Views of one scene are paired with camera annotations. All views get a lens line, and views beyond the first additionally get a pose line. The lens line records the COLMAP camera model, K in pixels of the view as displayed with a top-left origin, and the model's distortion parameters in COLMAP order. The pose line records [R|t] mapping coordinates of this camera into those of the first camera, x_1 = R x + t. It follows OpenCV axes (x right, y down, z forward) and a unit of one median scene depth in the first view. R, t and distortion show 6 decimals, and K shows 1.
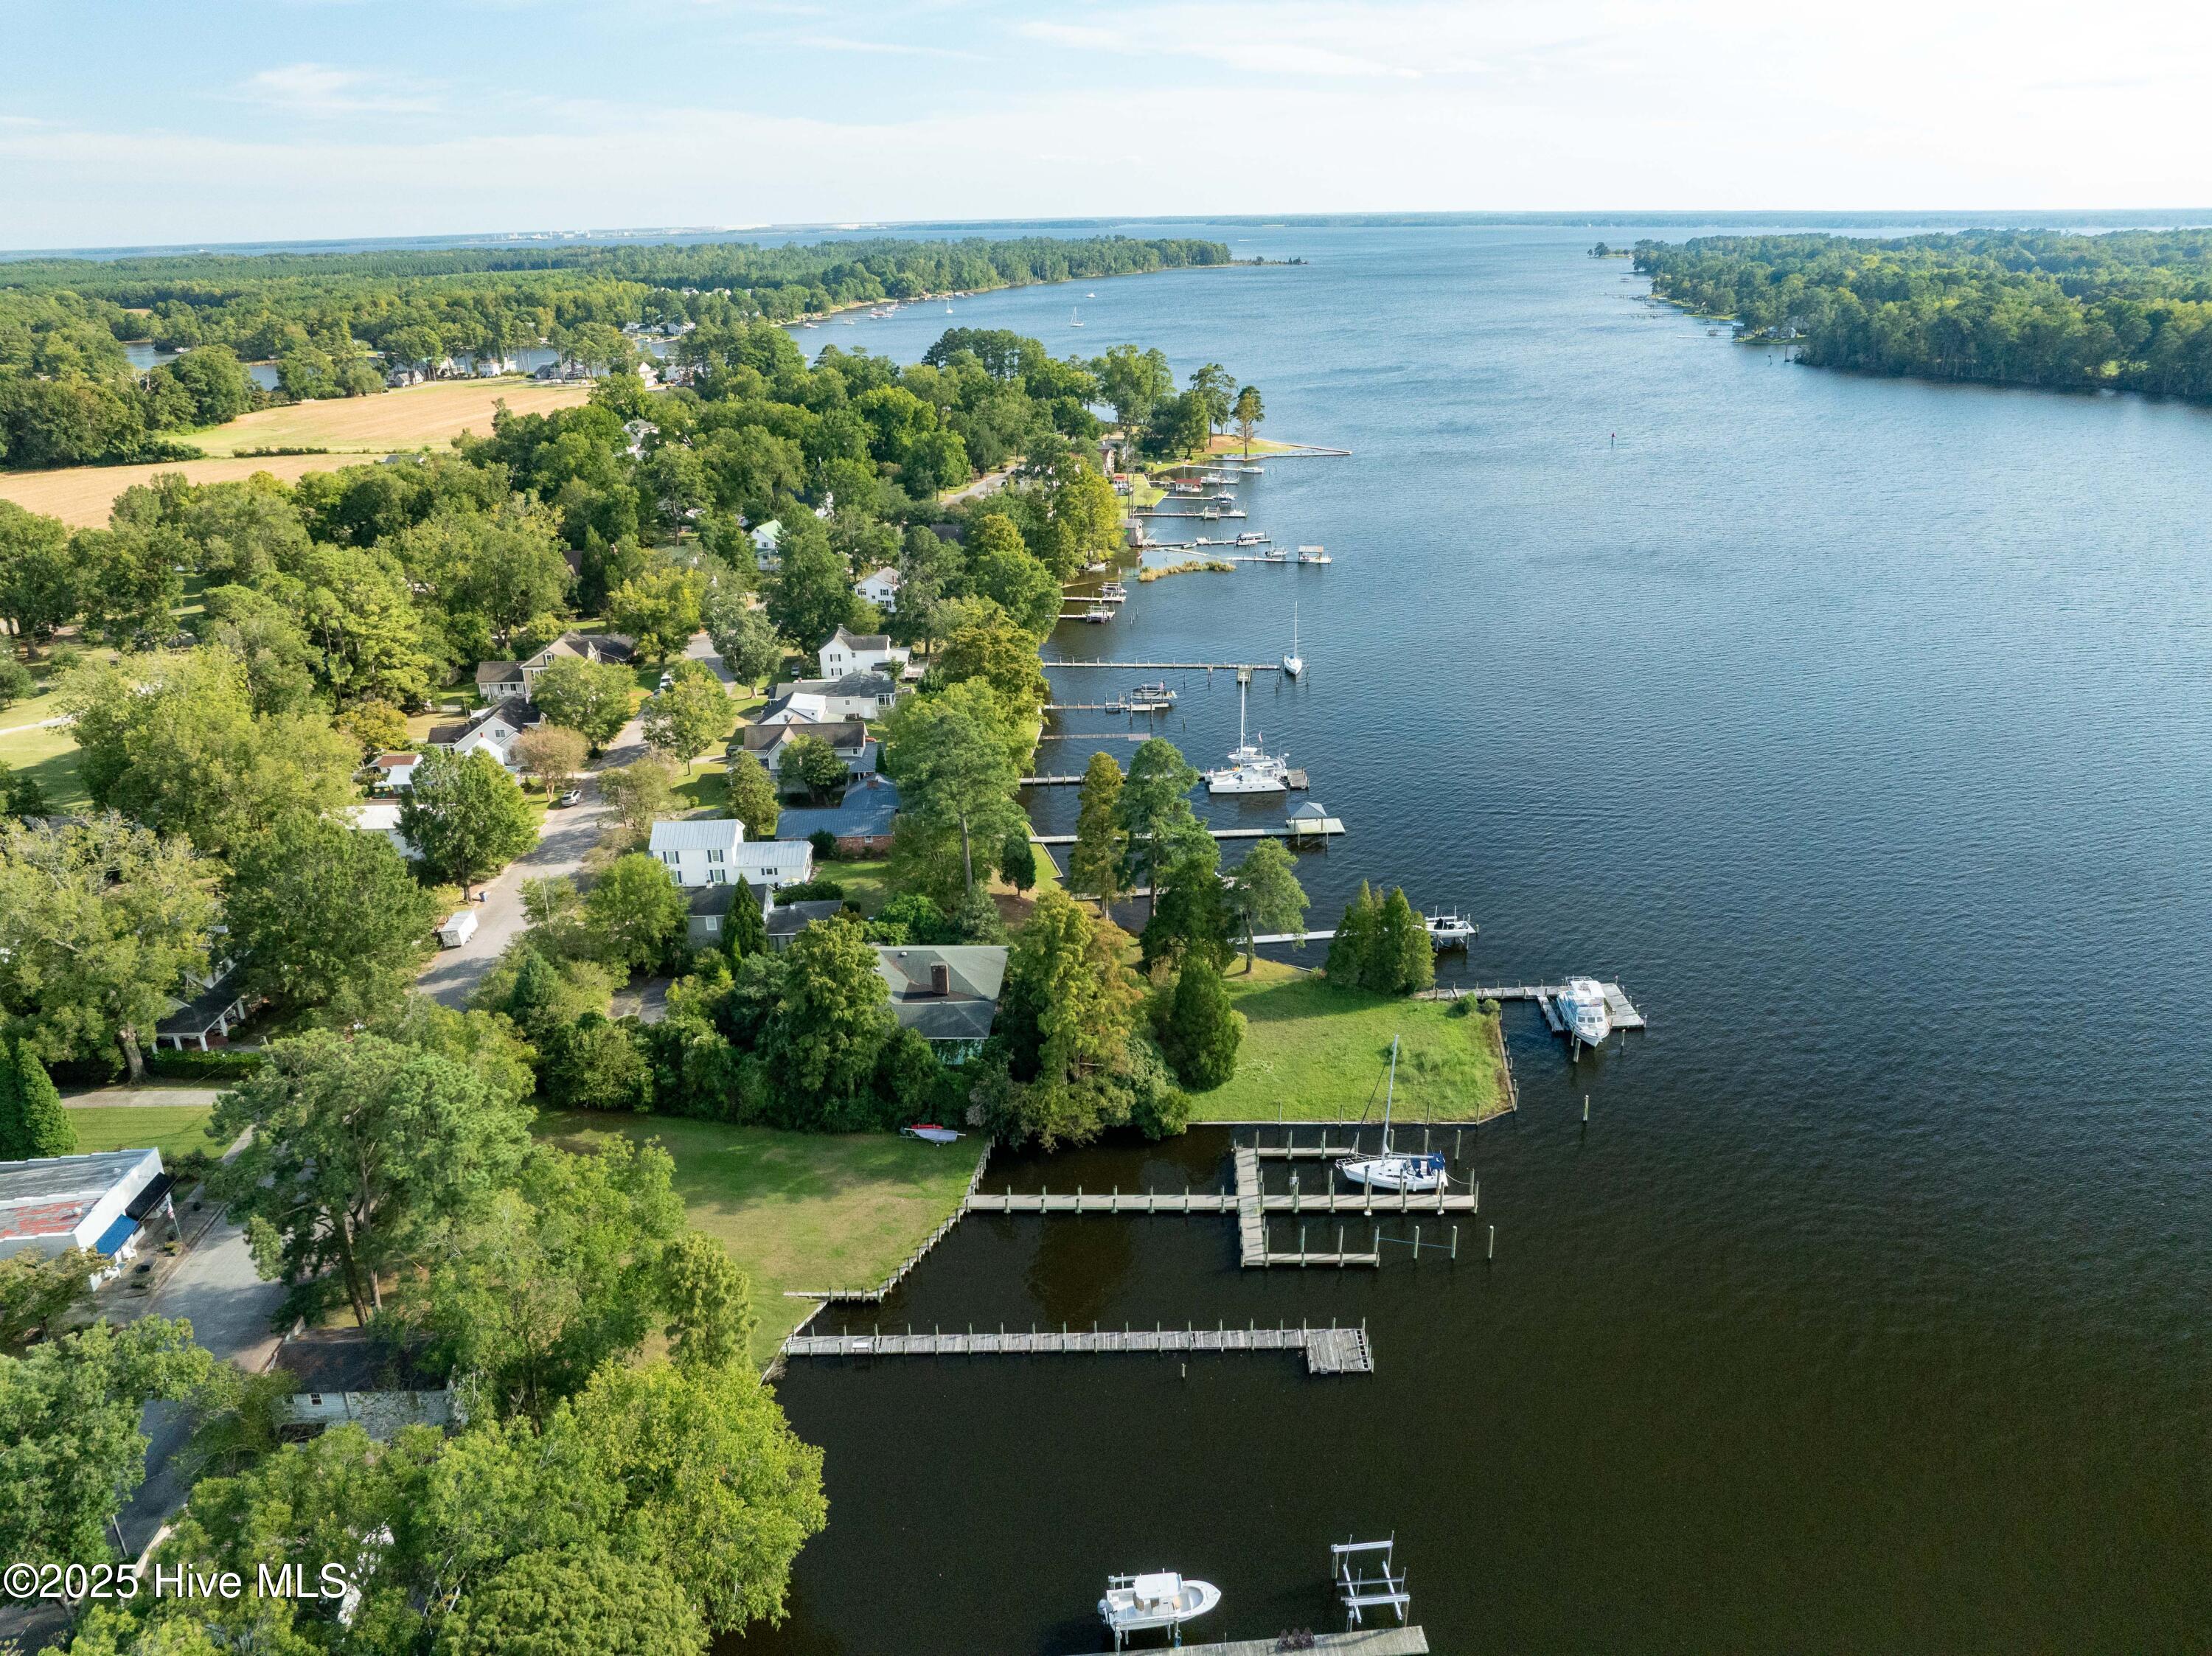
lens RADIAL K [[1571.0, 0, 1103.7], [0, 1571.0, 830.1], [0, 0, 1]] dist [-0.044085, 0.012611]
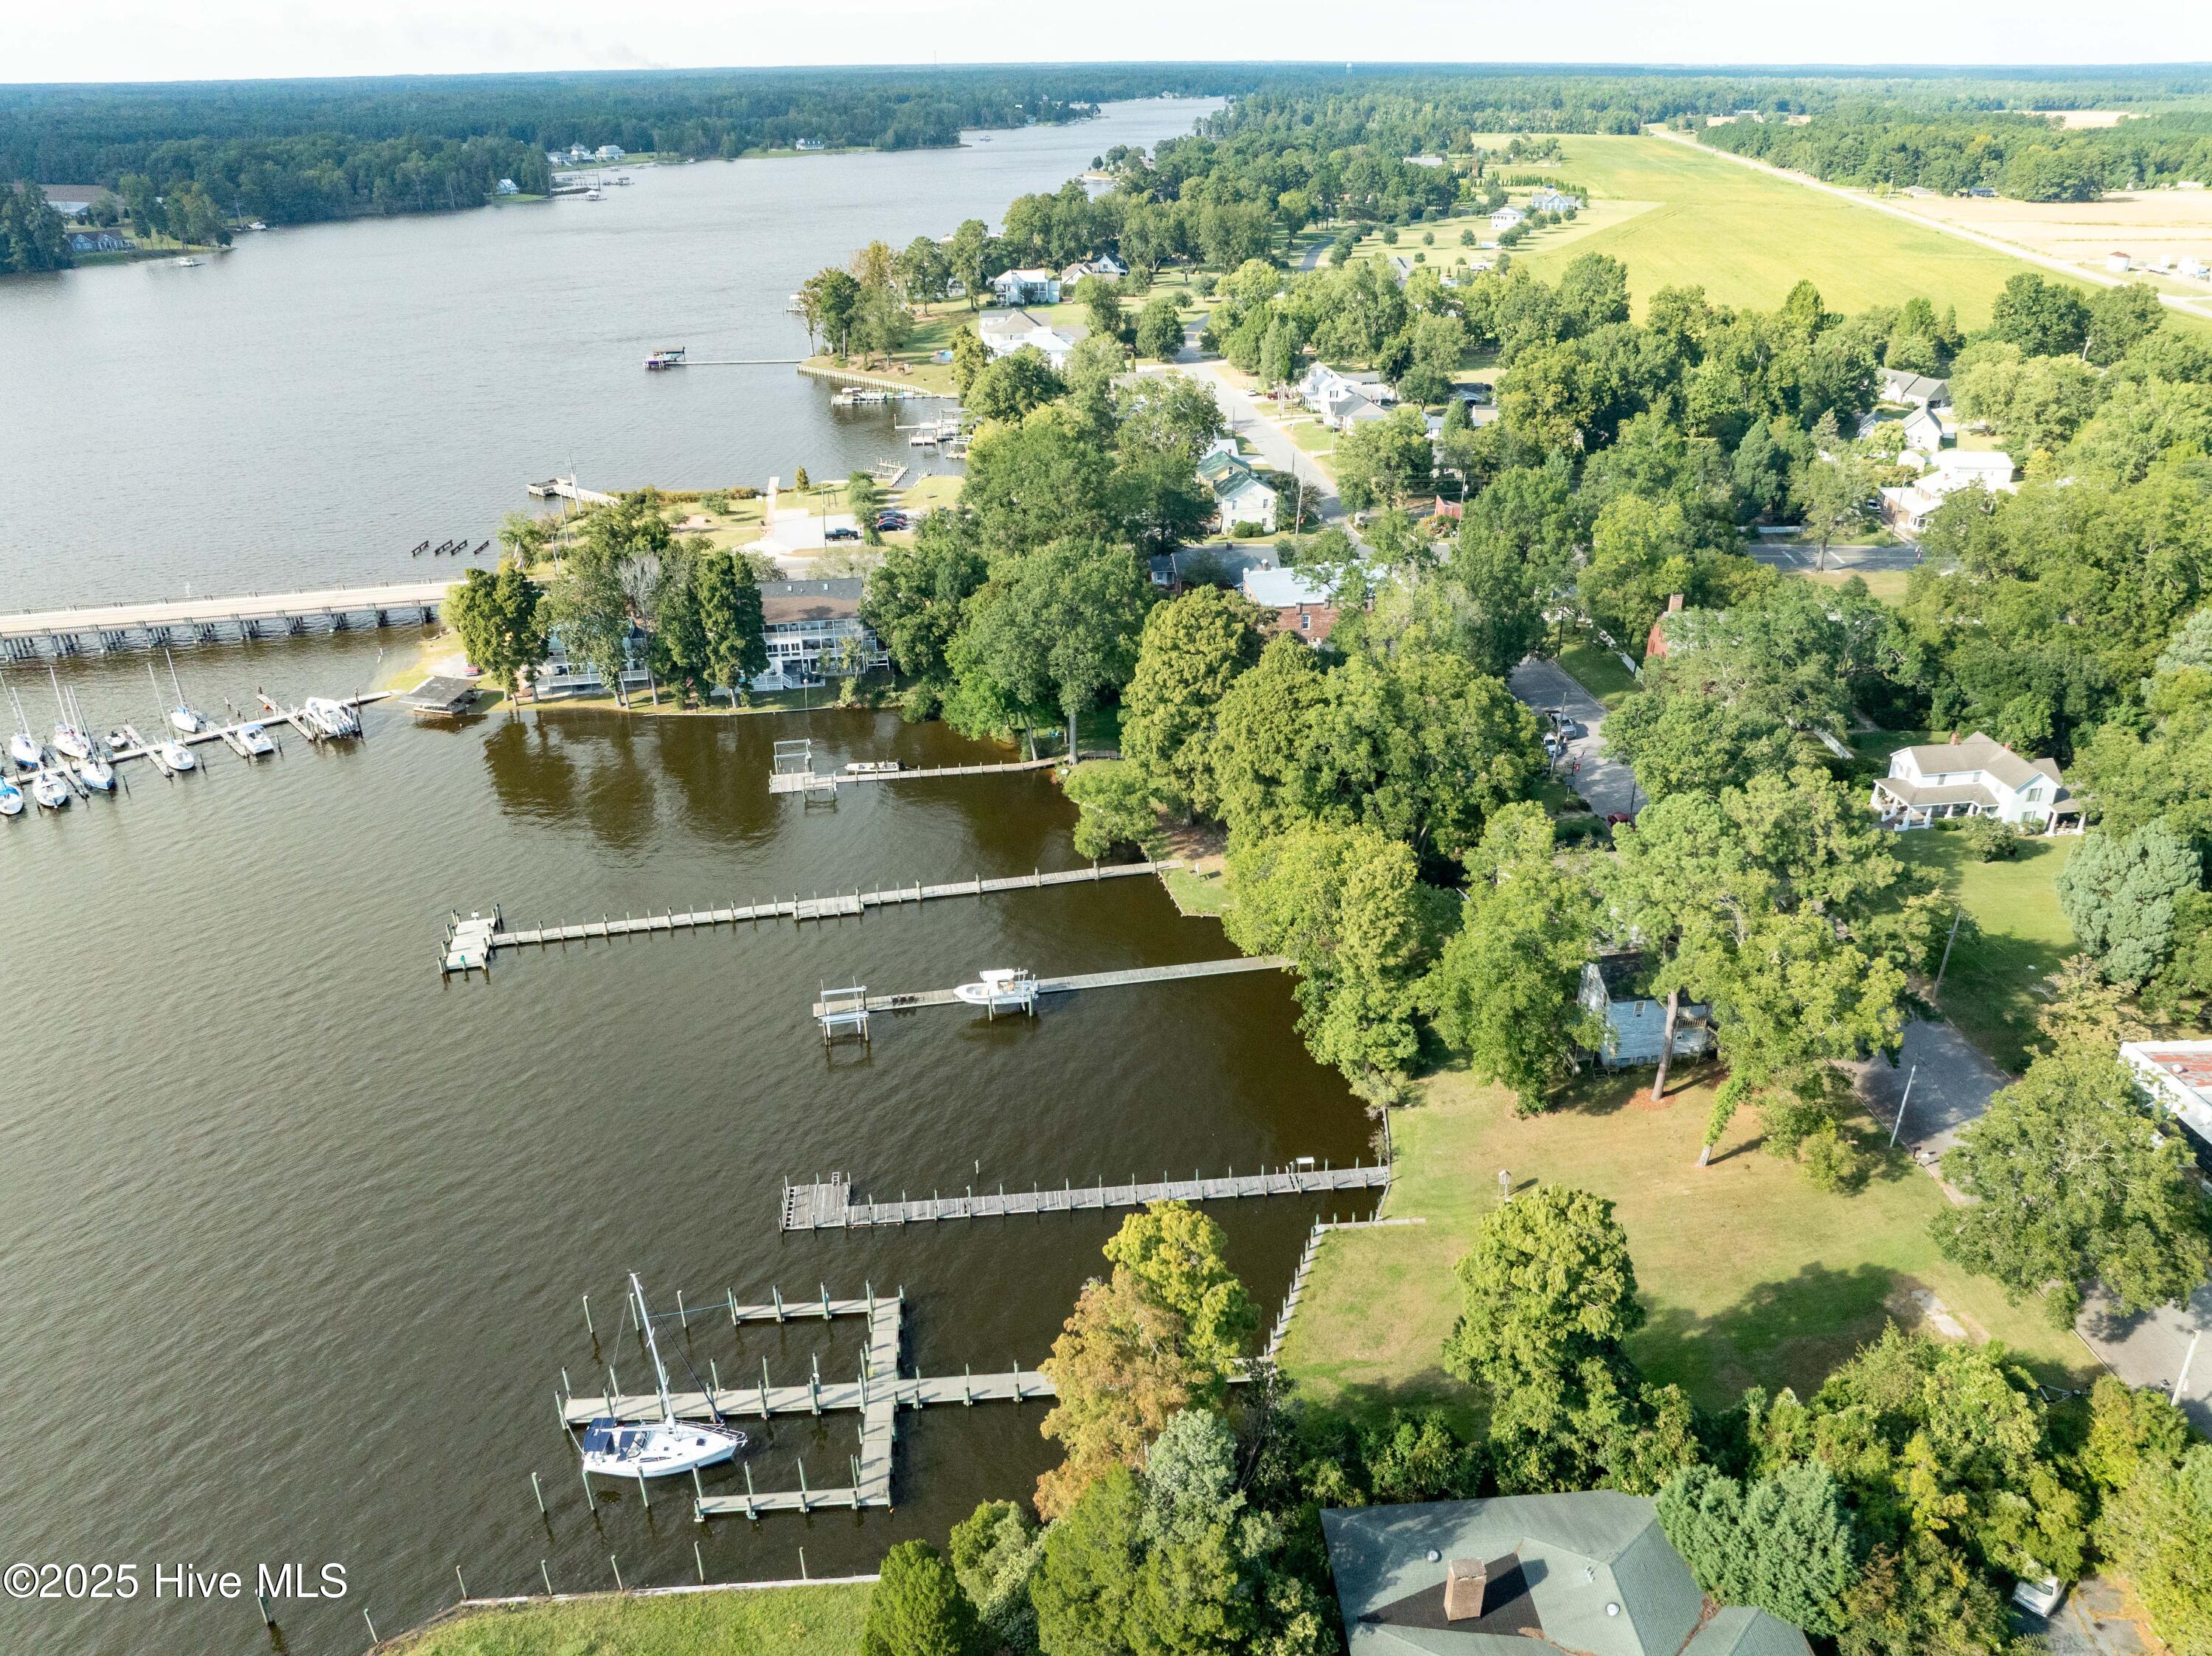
lens RADIAL K [[1571.0, 0, 1113.2], [0, 1571.0, 832.2], [0, 0, 1]] dist [-0.044085, 0.012611]
pose [[-0.994102, 0.065629, -0.086337, 0.032006], [-0.022767, 0.652077, 0.757811, -0.479362], [0.106033, 0.755307, -0.646736, 1.290530]]
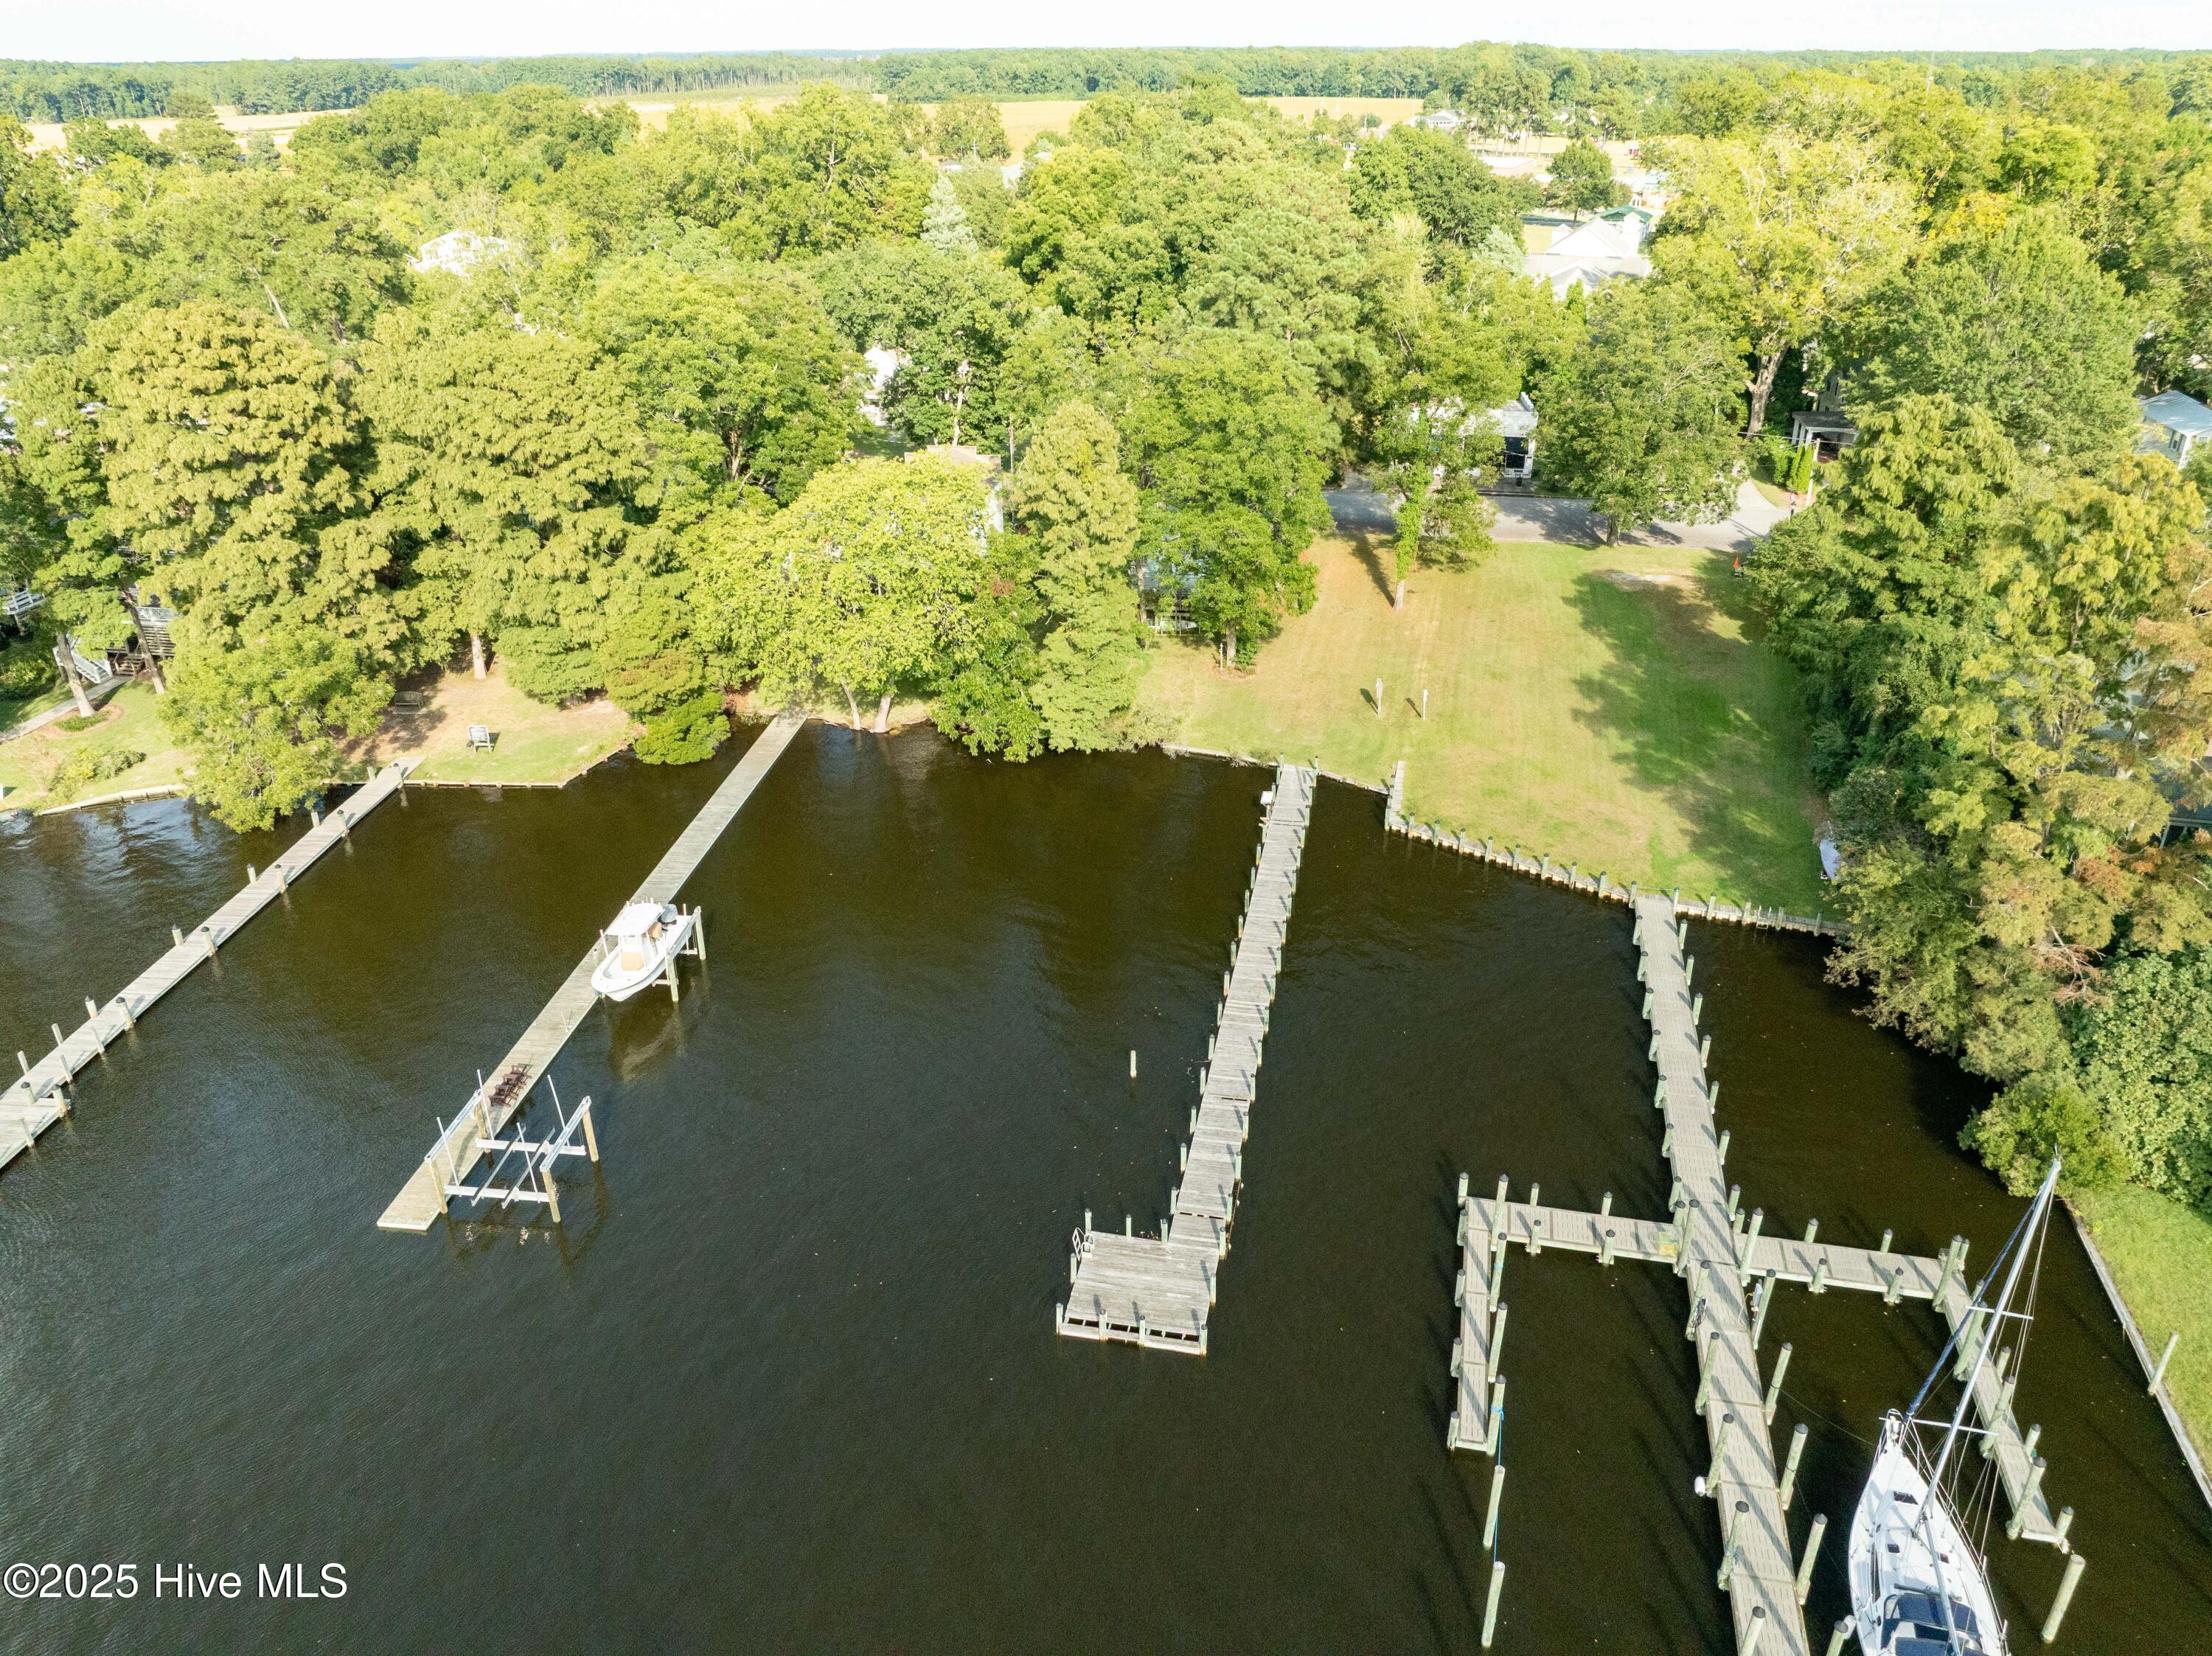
lens RADIAL K [[1571.0, 0, 1116.8], [0, 1571.0, 825.2], [0, 0, 1]] dist [-0.044085, 0.012611]
pose [[-0.192344, 0.454398, -0.869785, 0.413851], [-0.368192, 0.788167, 0.493180, 0.017745], [0.909636, 0.415109, 0.015706, 0.821446]]
